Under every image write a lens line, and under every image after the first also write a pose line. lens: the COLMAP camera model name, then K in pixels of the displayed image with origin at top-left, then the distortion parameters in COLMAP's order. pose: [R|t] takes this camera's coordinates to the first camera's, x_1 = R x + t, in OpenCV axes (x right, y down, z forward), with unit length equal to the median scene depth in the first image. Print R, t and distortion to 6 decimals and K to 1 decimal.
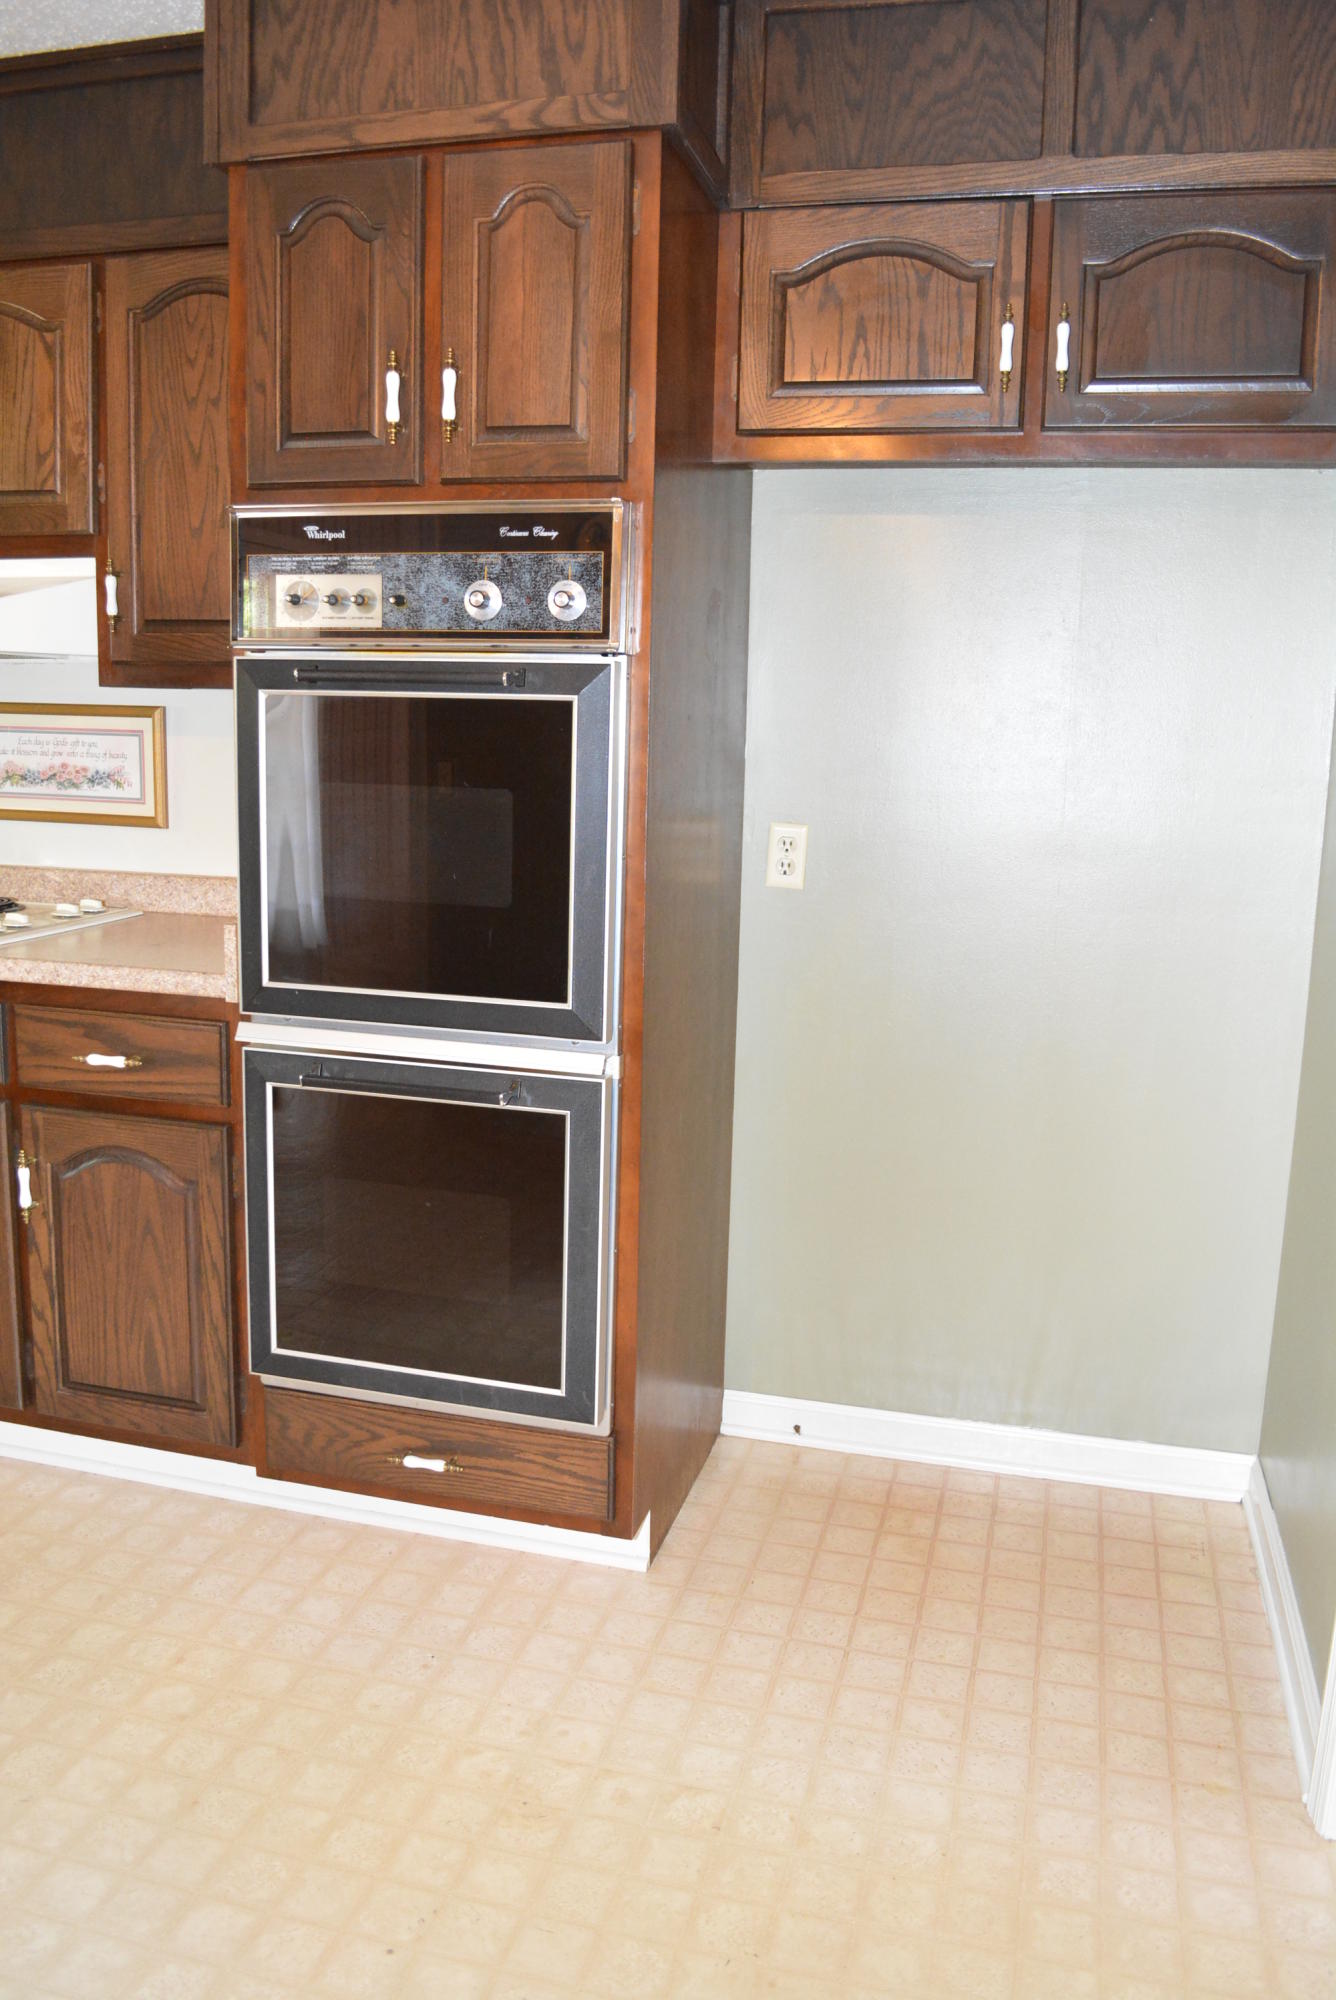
lens RADIAL K [[1580.7, 0, 668.0], [0, 1580.7, 1000.0], [0, 0, 1]] dist [-0.084959, 0.014310]
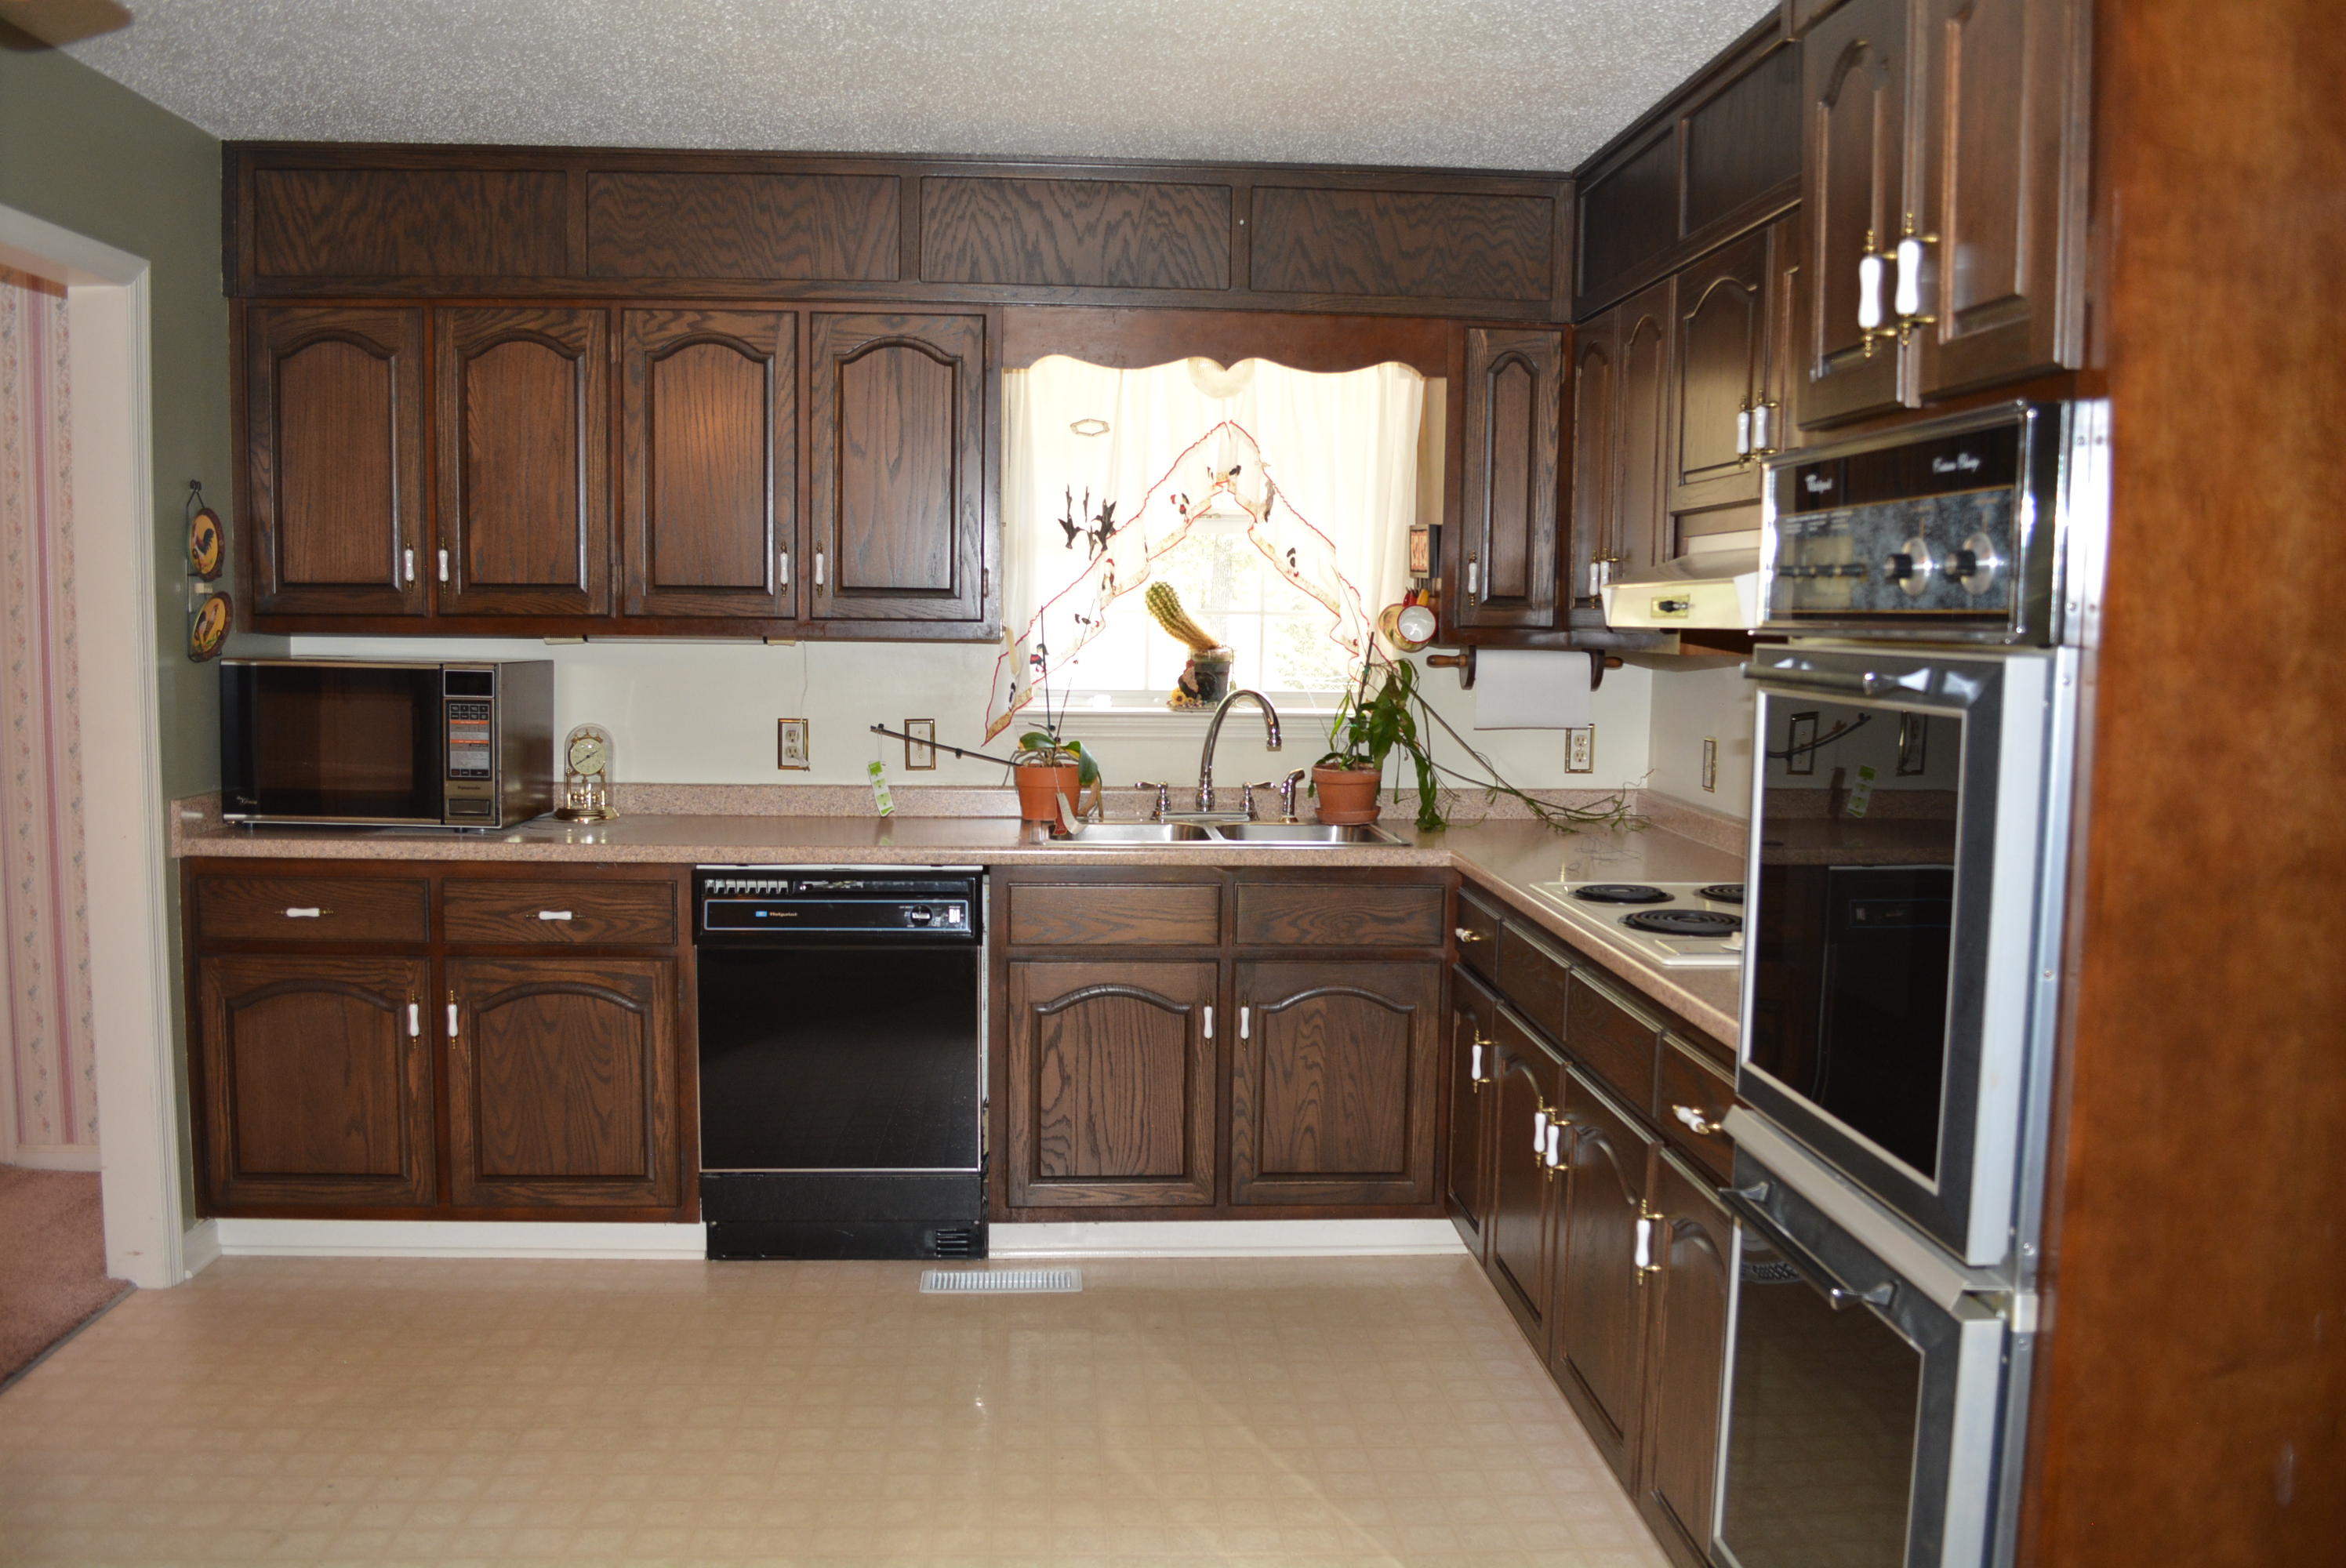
lens RADIAL K [[1854.1, 0, 1177.0], [0, 1854.1, 788.9], [0, 0, 1]] dist [-0.084959, 0.014310]
pose [[0.319805, 0.068041, -0.945037, 0.458088], [-0.174115, 0.984653, 0.011971, -0.096730], [0.931348, 0.160717, 0.326744, 0.391154]]
